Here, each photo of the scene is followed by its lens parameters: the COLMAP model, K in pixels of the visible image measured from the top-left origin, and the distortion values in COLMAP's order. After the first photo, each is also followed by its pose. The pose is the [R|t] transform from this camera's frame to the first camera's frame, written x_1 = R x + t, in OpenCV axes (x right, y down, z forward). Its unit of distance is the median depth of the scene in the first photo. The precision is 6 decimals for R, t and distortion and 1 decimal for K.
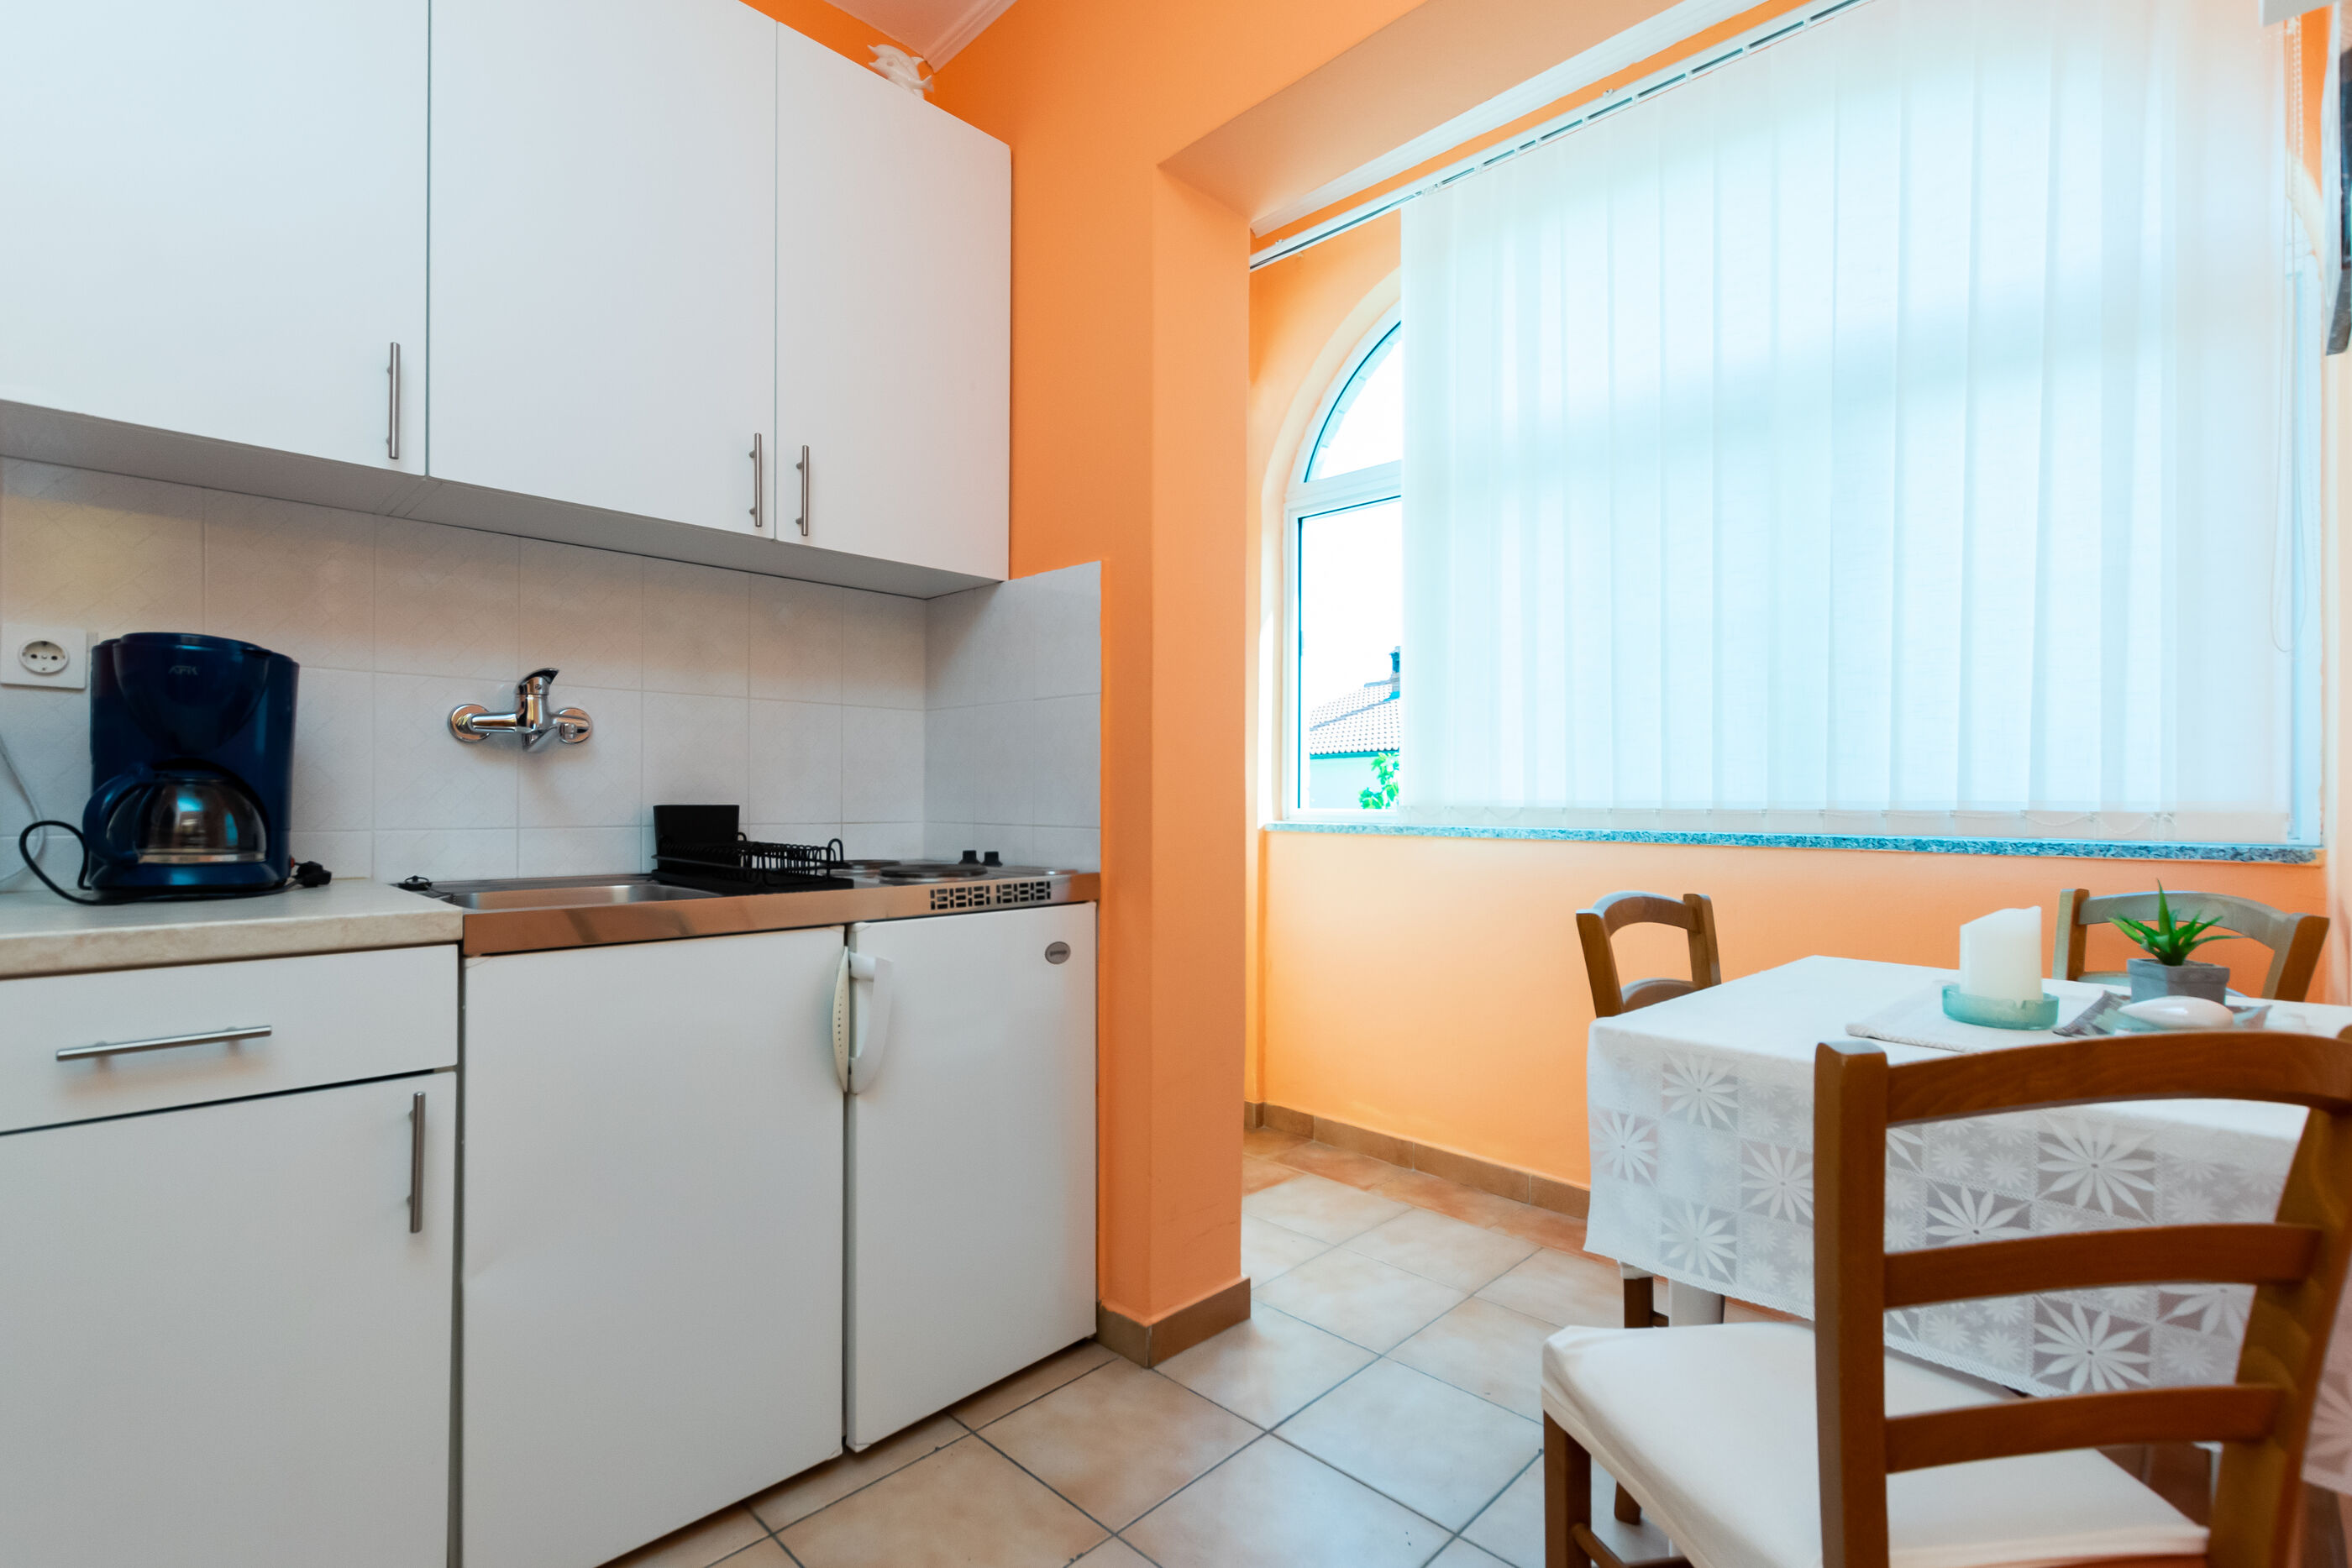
lens RADIAL K [[1062.9, 0, 1159.9], [0, 1062.9, 787.7], [0, 0, 1]] dist [0.002671, -0.000539]
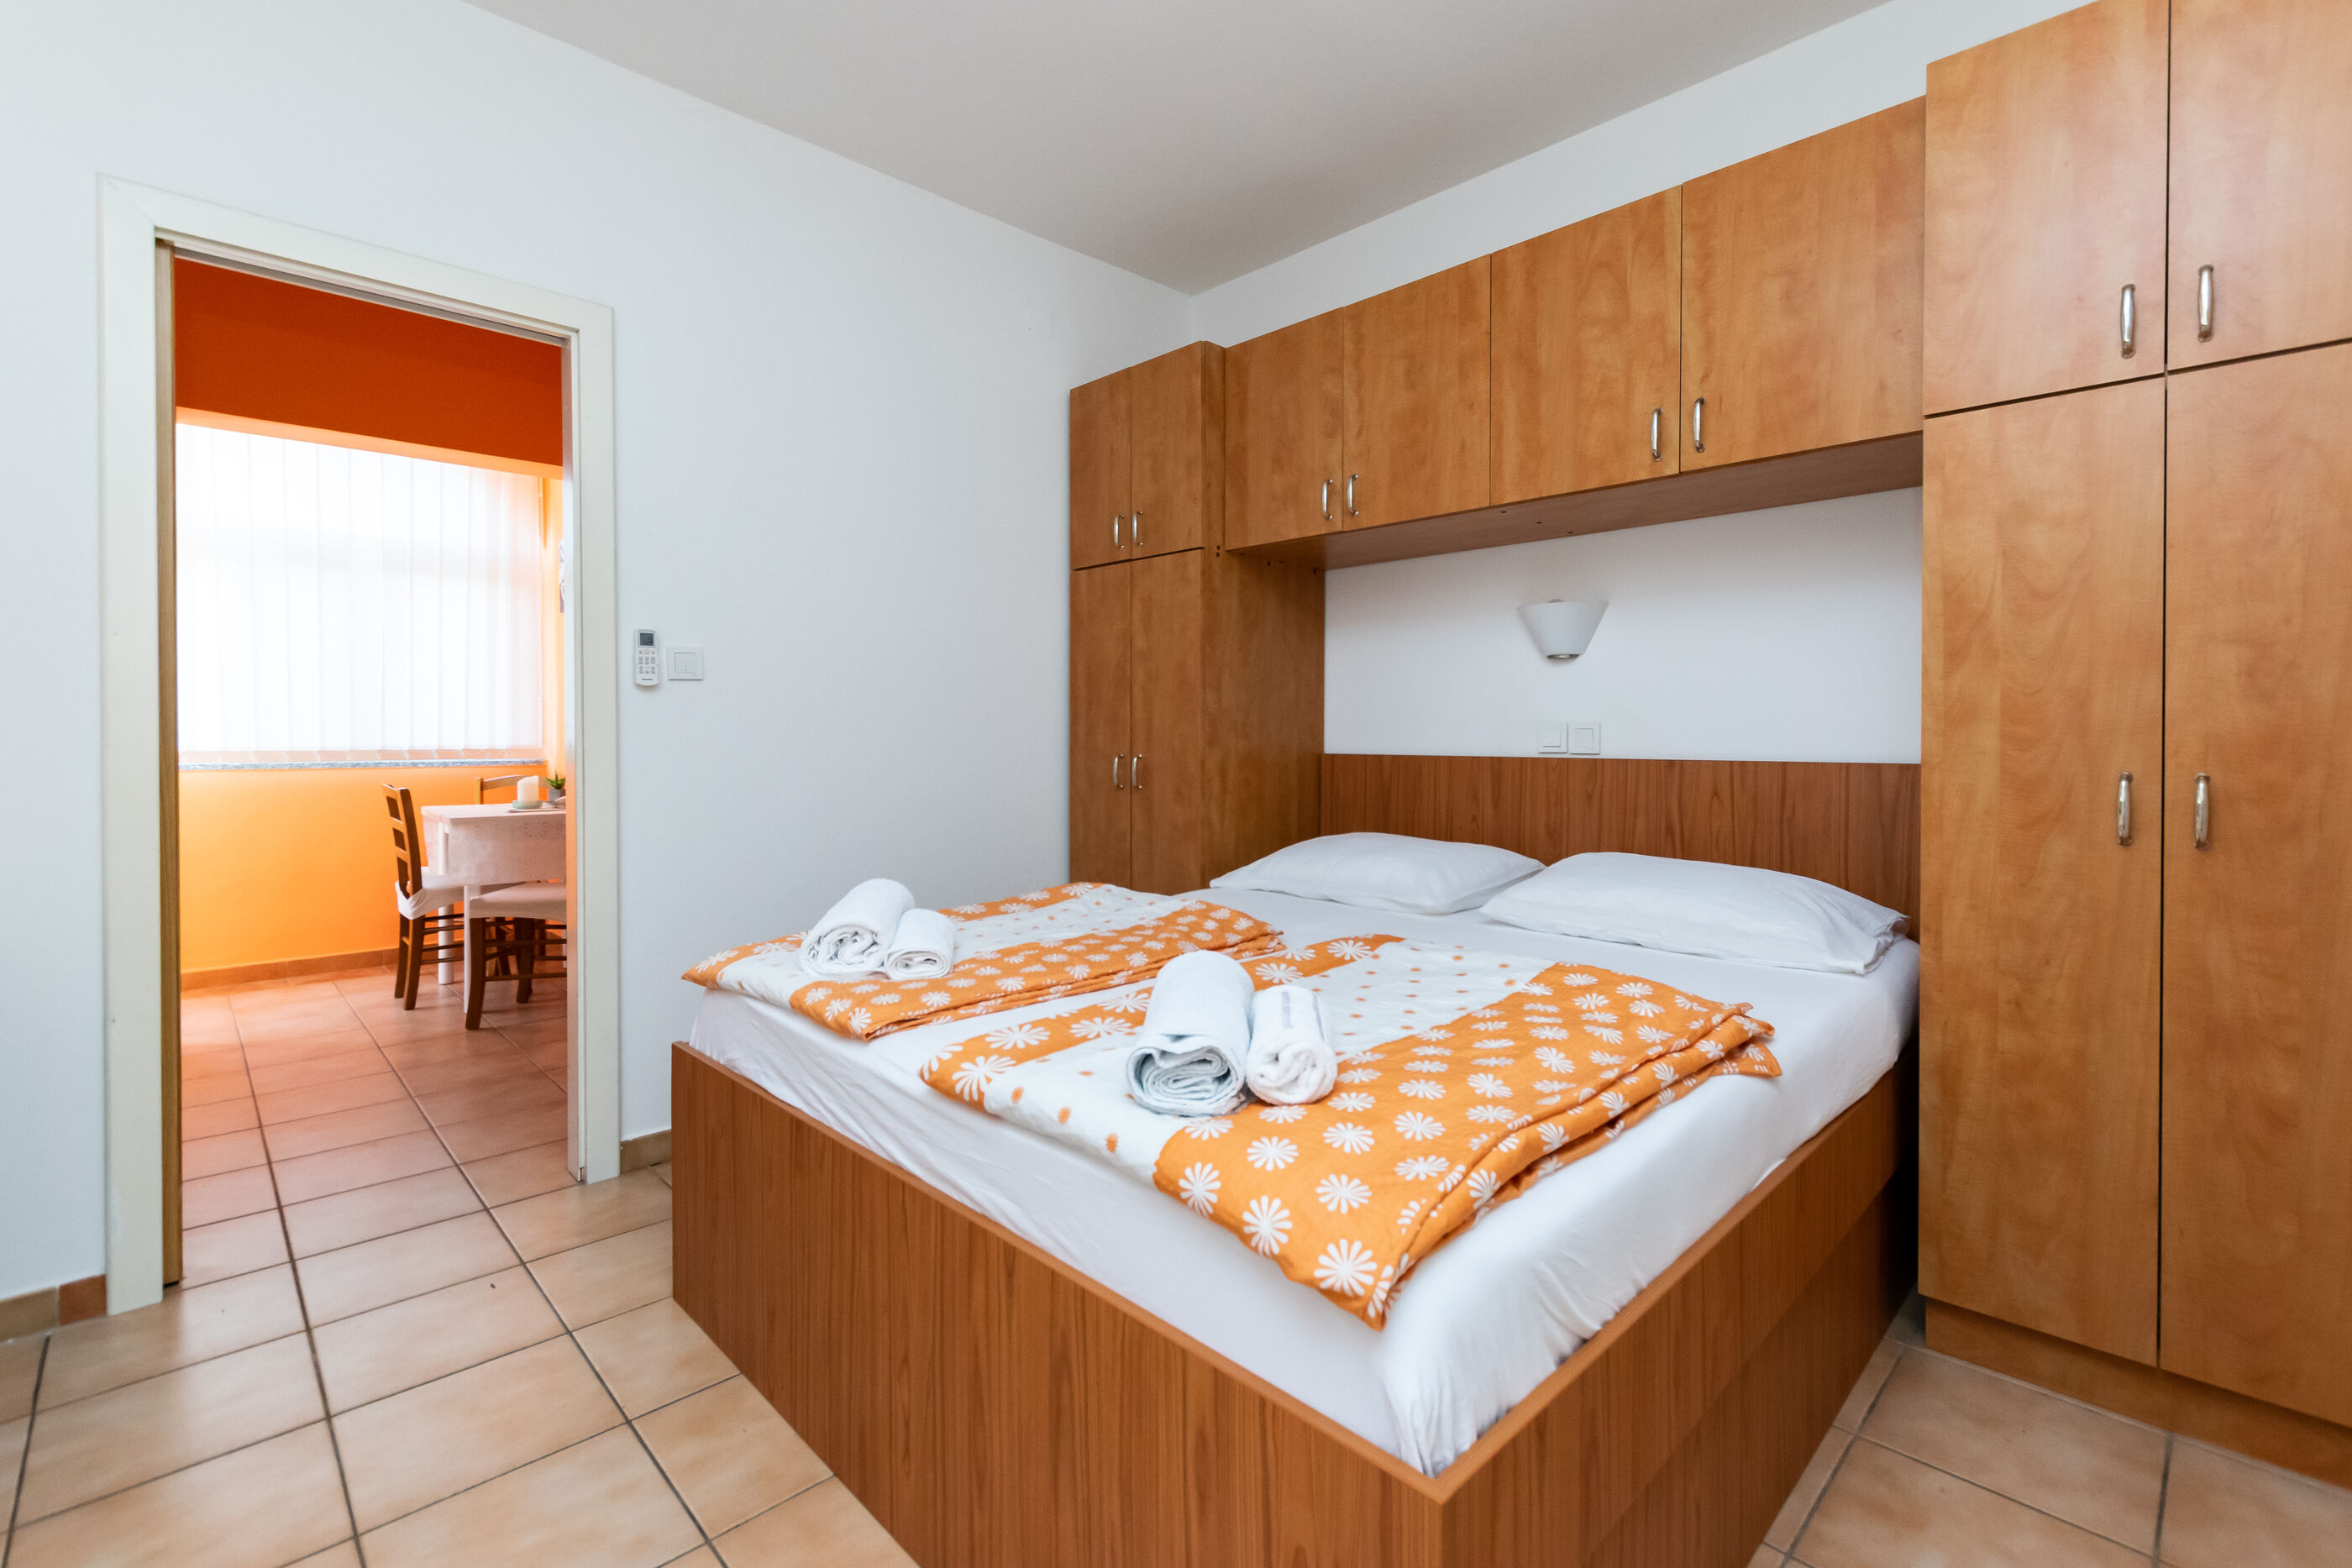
lens RADIAL K [[1039.3, 0, 1173.6], [0, 1039.3, 751.9], [0, 0, 1]] dist [0.013143, -0.005363]
pose [[0.031566, -0.015923, 0.999375, -1.702762], [-0.006590, 0.999848, 0.016138, -0.026234], [-0.999480, -0.007095, 0.031457, -0.829330]]
